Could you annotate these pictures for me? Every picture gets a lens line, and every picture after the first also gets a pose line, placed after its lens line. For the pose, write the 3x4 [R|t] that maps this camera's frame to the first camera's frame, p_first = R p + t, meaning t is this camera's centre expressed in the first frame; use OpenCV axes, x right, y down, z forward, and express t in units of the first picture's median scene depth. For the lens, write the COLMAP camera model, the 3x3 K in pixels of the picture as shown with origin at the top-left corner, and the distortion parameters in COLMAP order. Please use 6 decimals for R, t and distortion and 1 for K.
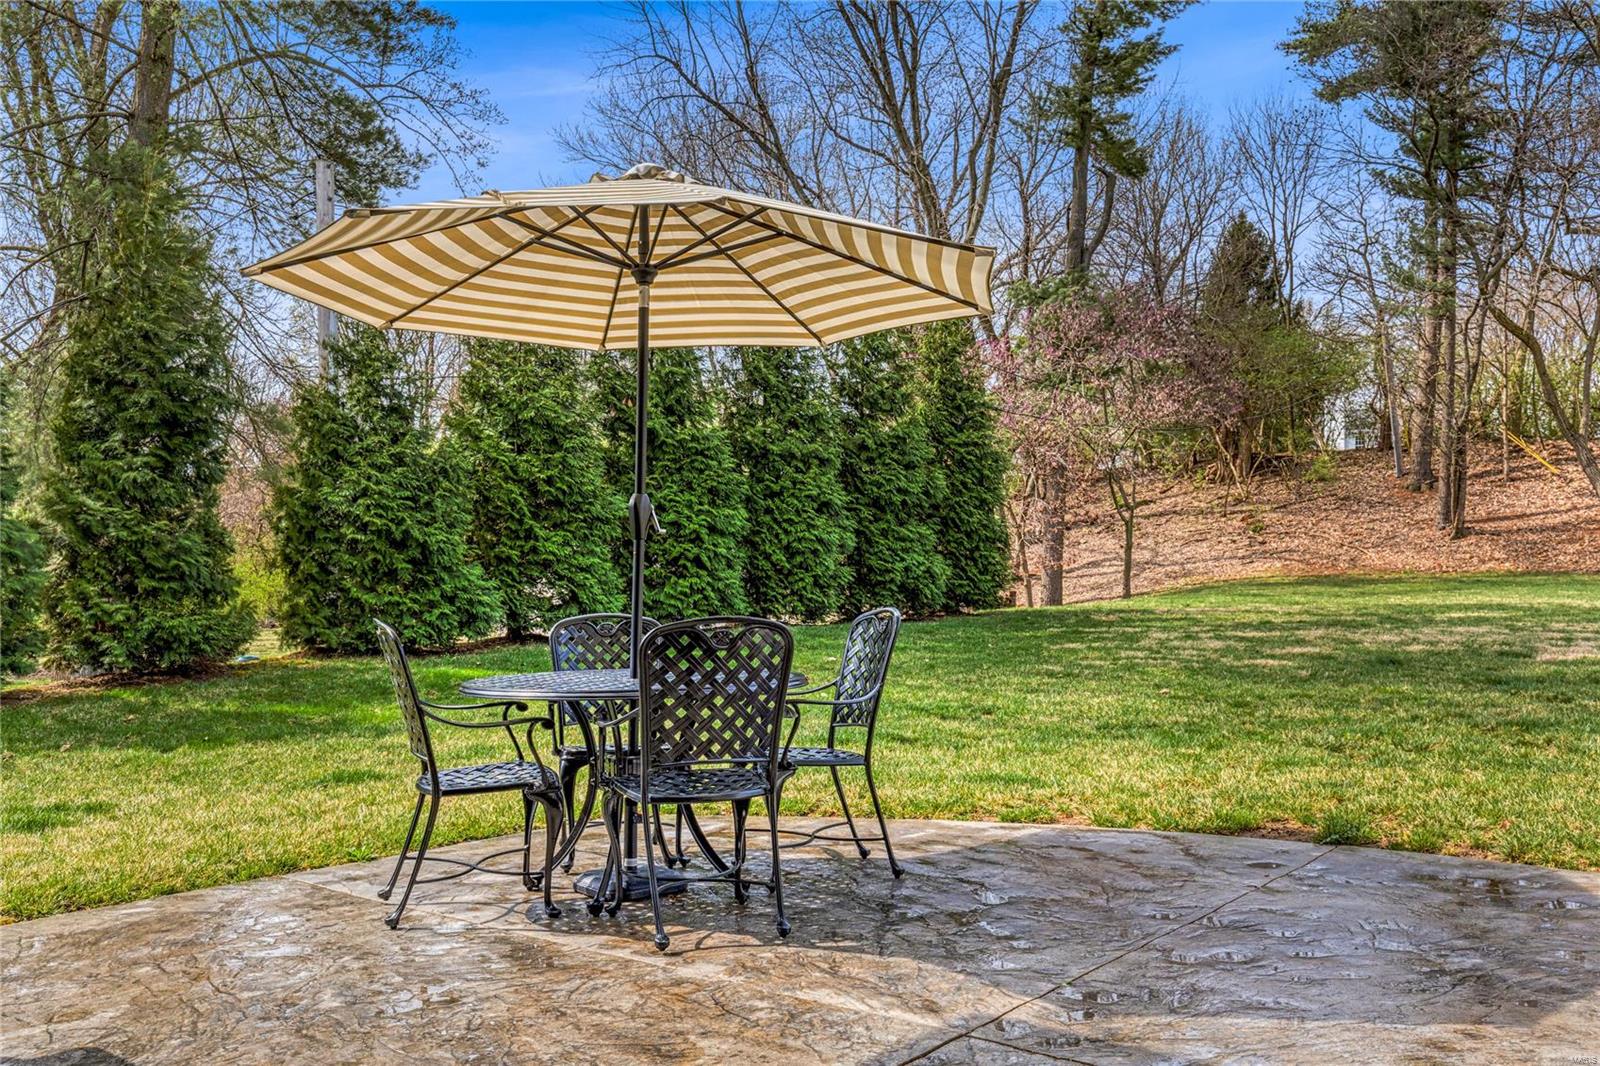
lens RADIAL K [[1317.9, 0, 799.2], [0, 1317.9, 549.2], [0, 0, 1]] dist [-0.001311, 0.000717]
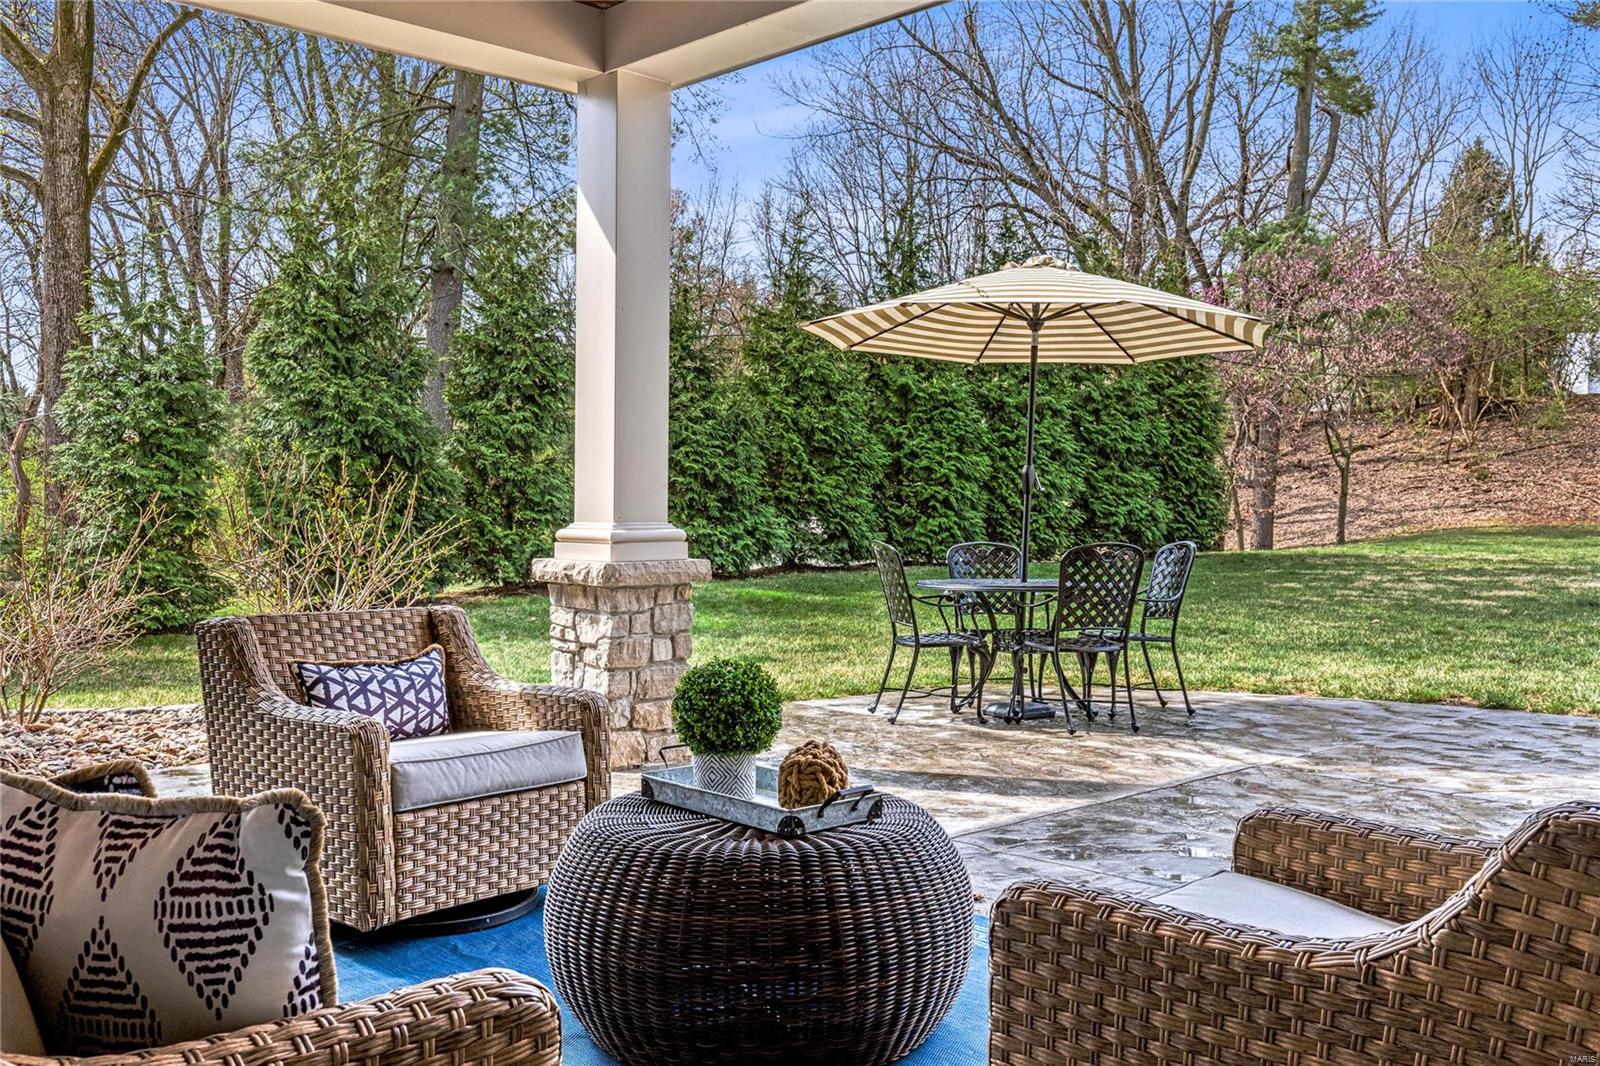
lens RADIAL K [[1391.0, 0, 800.0], [0, 1391.0, 533.0], [0, 0, 1]] dist [-0.039242, 0.088891]
pose [[0.991790, 0.018654, -0.126513, -0.045594], [-0.014465, 0.999319, 0.033947, -0.003249], [0.127060, -0.031838, 0.991384, -0.169823]]
